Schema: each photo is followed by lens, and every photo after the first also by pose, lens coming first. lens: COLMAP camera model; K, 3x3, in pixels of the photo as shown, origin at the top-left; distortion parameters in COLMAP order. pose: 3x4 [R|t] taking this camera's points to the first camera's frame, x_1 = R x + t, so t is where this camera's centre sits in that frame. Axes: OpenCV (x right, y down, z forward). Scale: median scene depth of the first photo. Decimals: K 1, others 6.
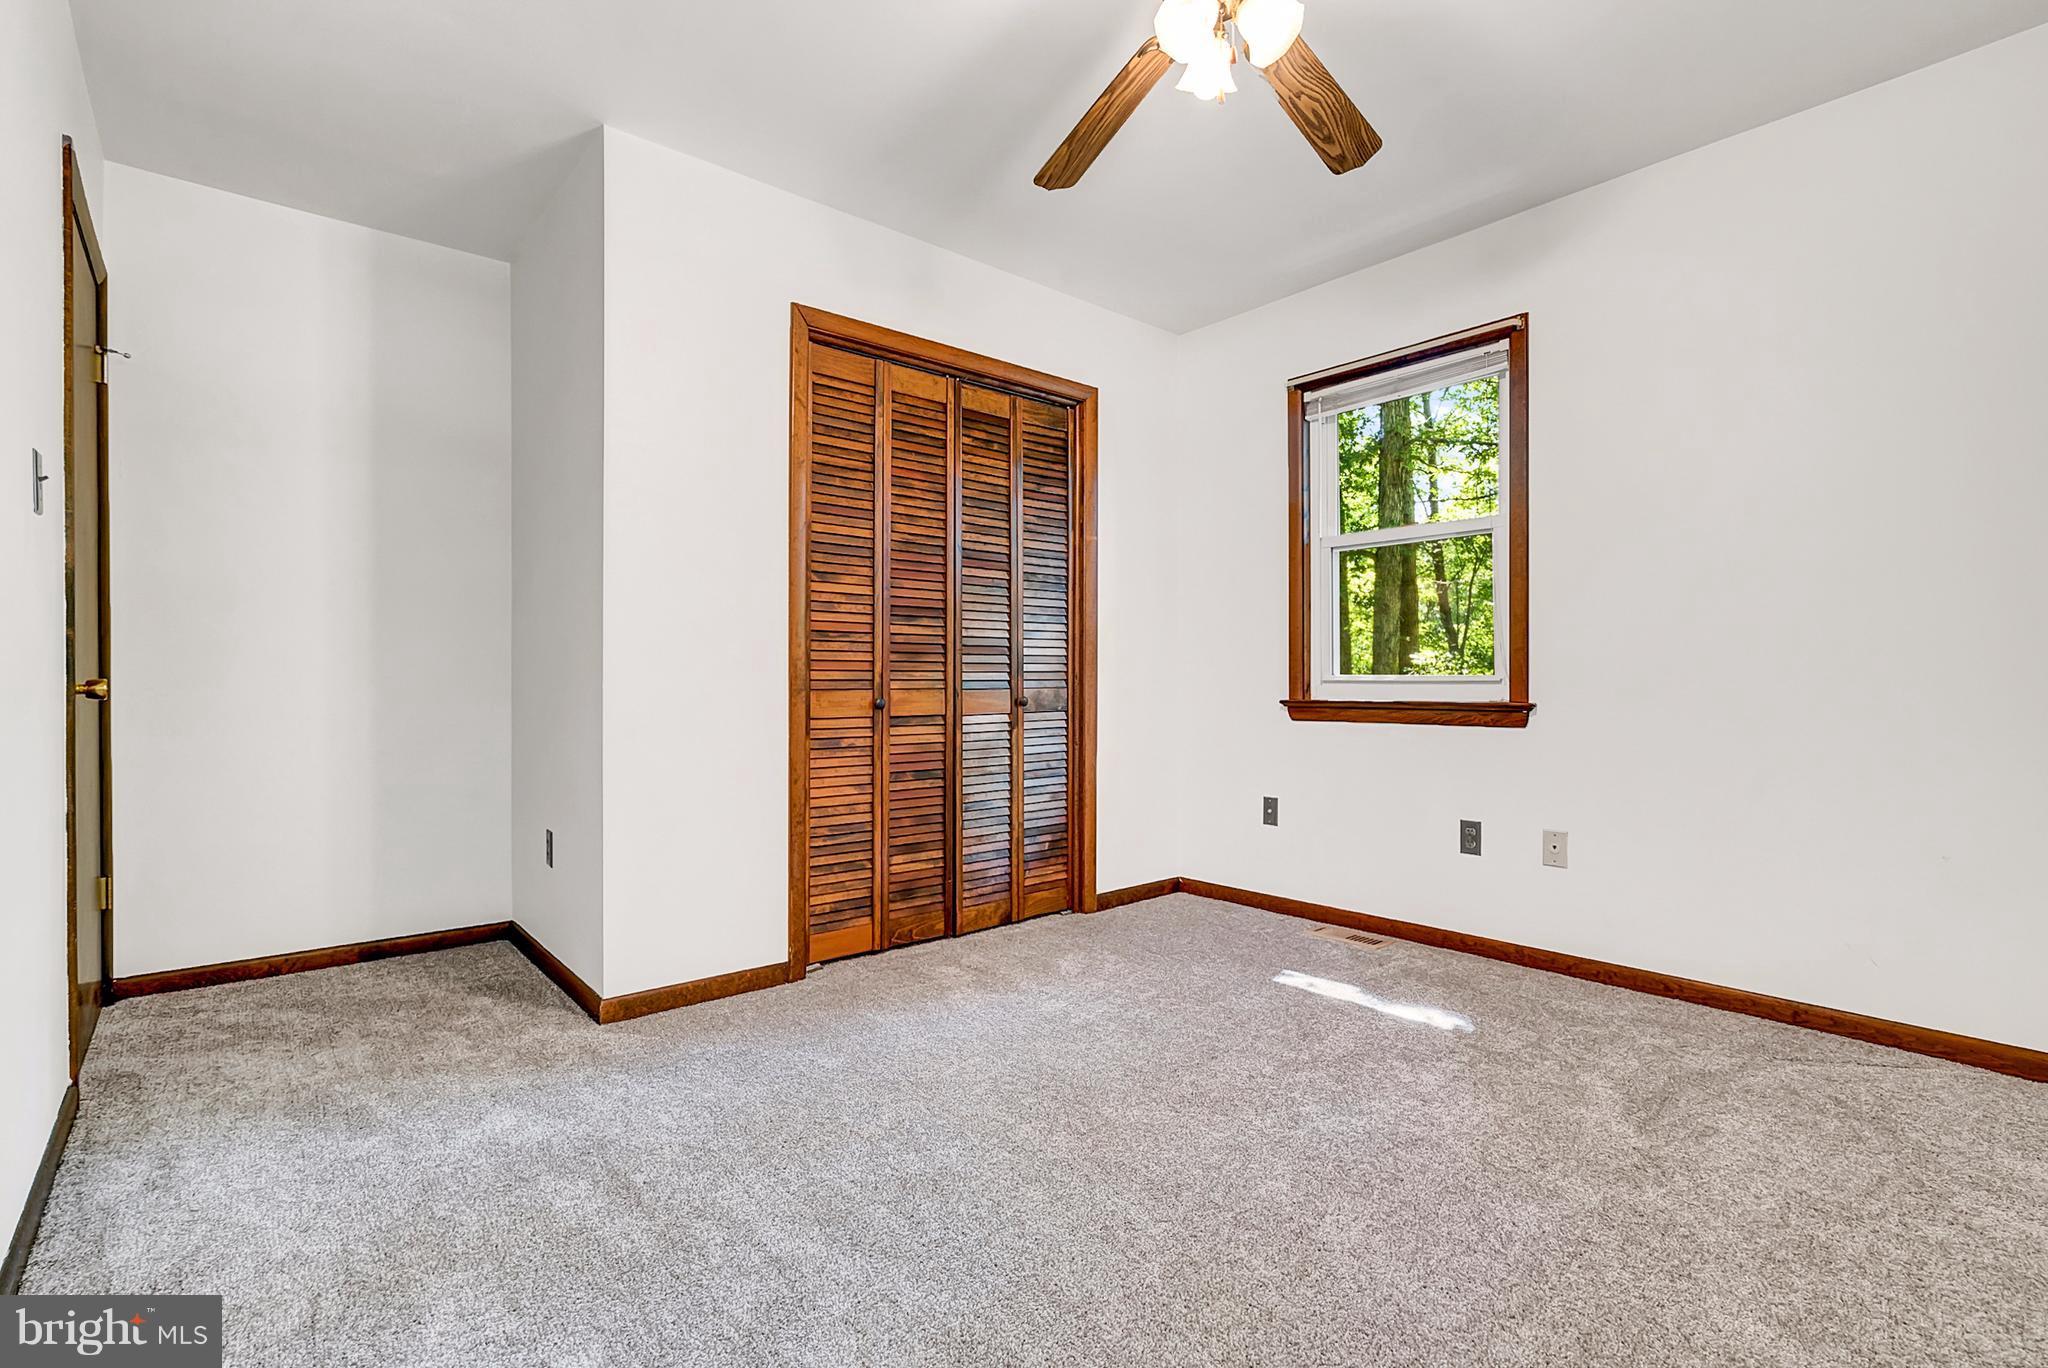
lens RADIAL K [[943.1, 0, 1024.0], [0, 943.1, 684.0], [0, 0, 1]] dist [0.018536, 0.000140]
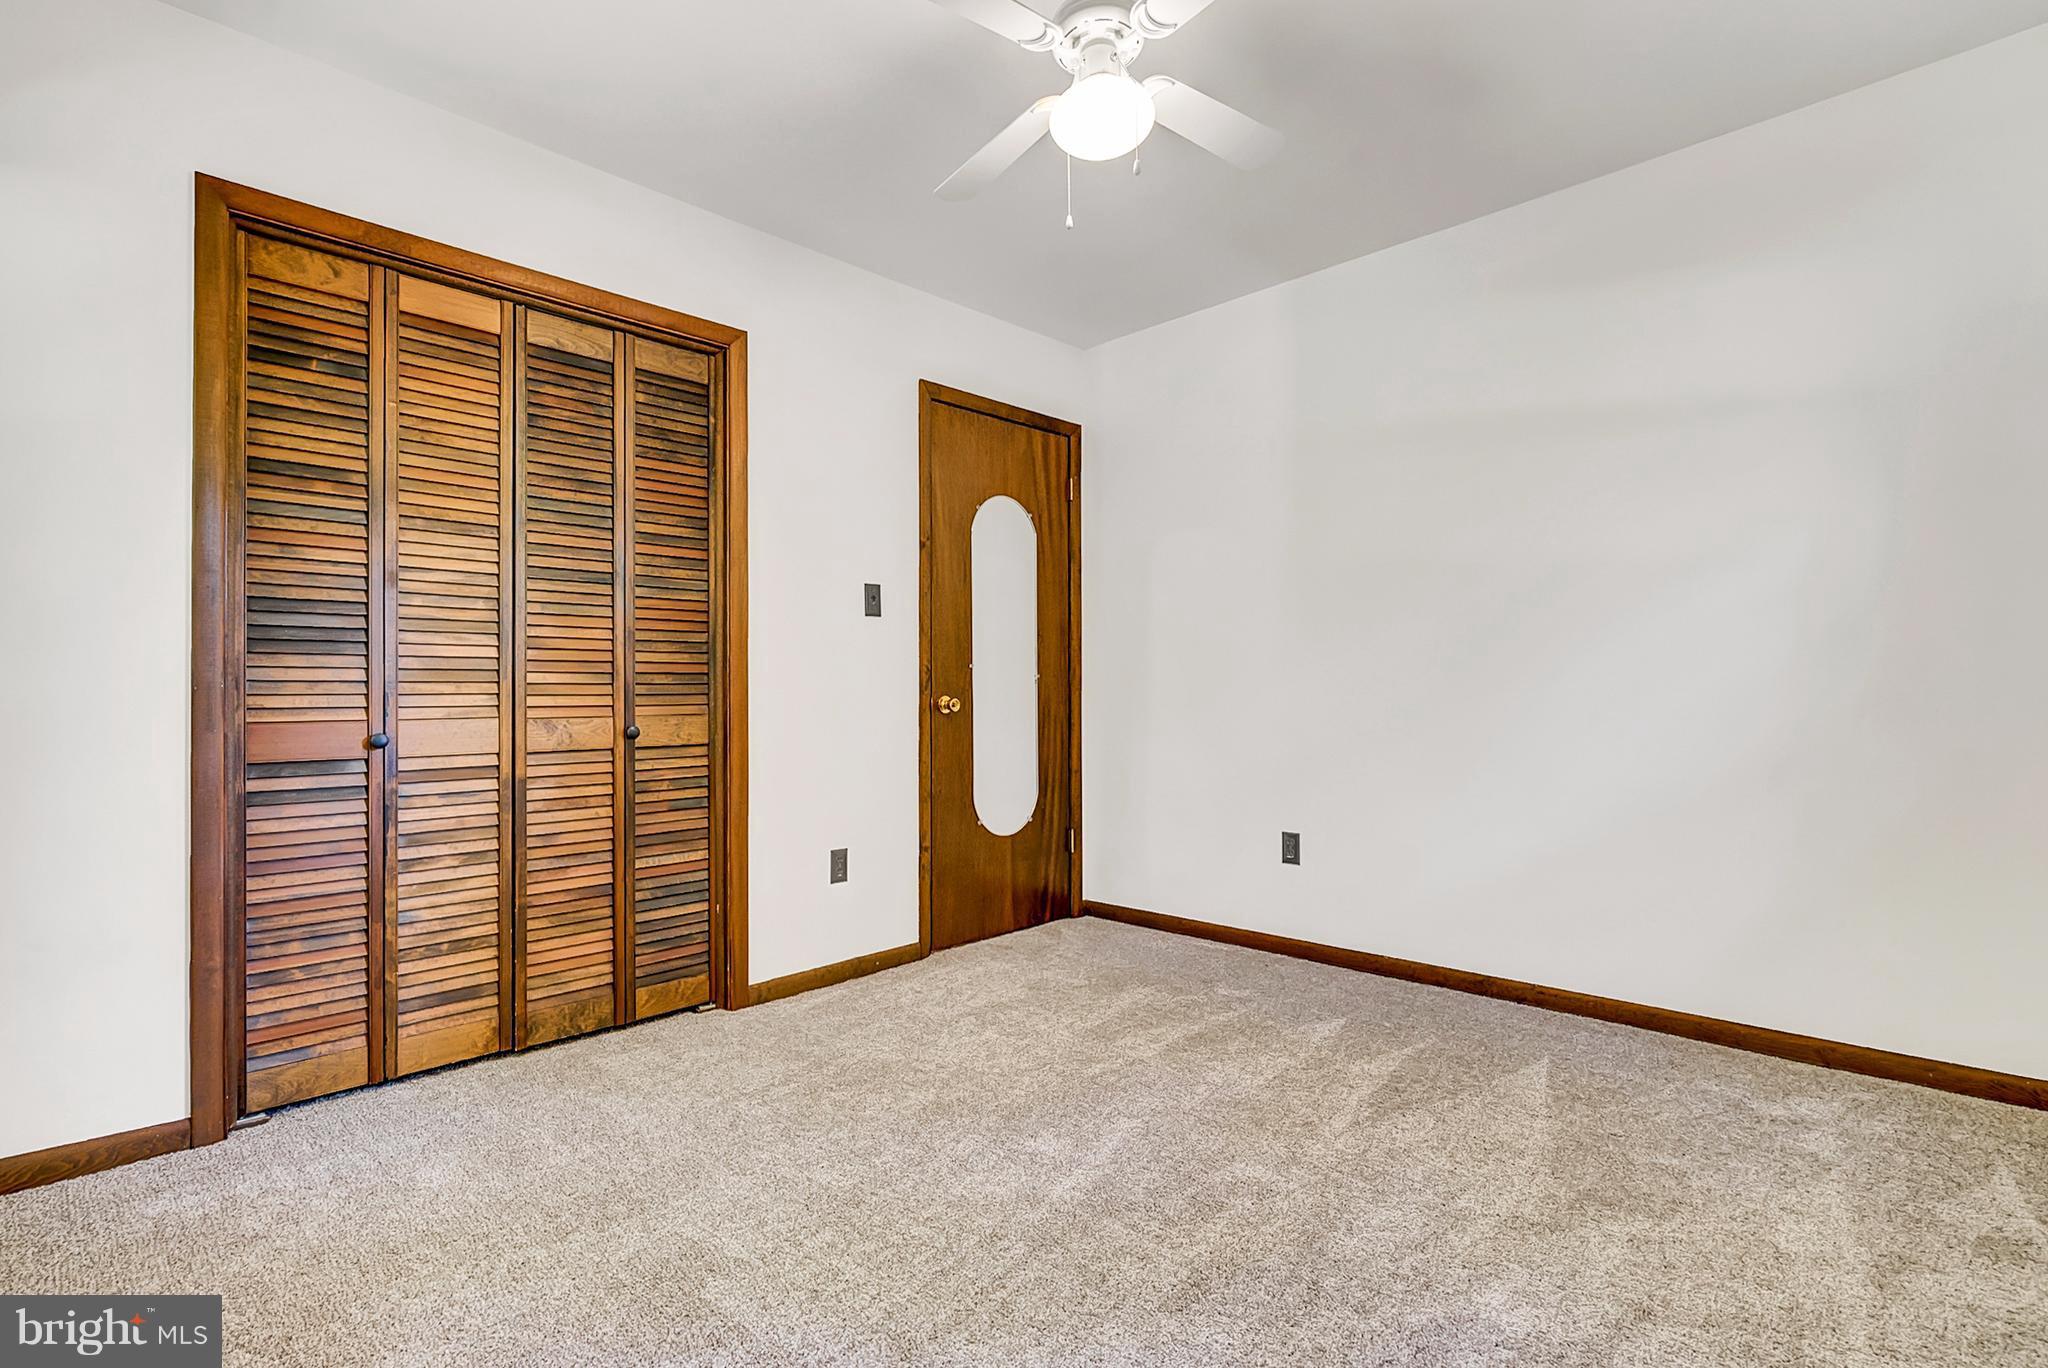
lens RADIAL K [[949.2, 0, 1008.5], [0, 949.2, 680.5], [0, 0, 1]] dist [-0.004906, -0.000317]
pose [[0.997779, -0.005398, 0.066394, 0.251172], [0.007242, 0.999594, -0.027561, -0.001200], [-0.066218, 0.027981, 0.997413, 0.222044]]
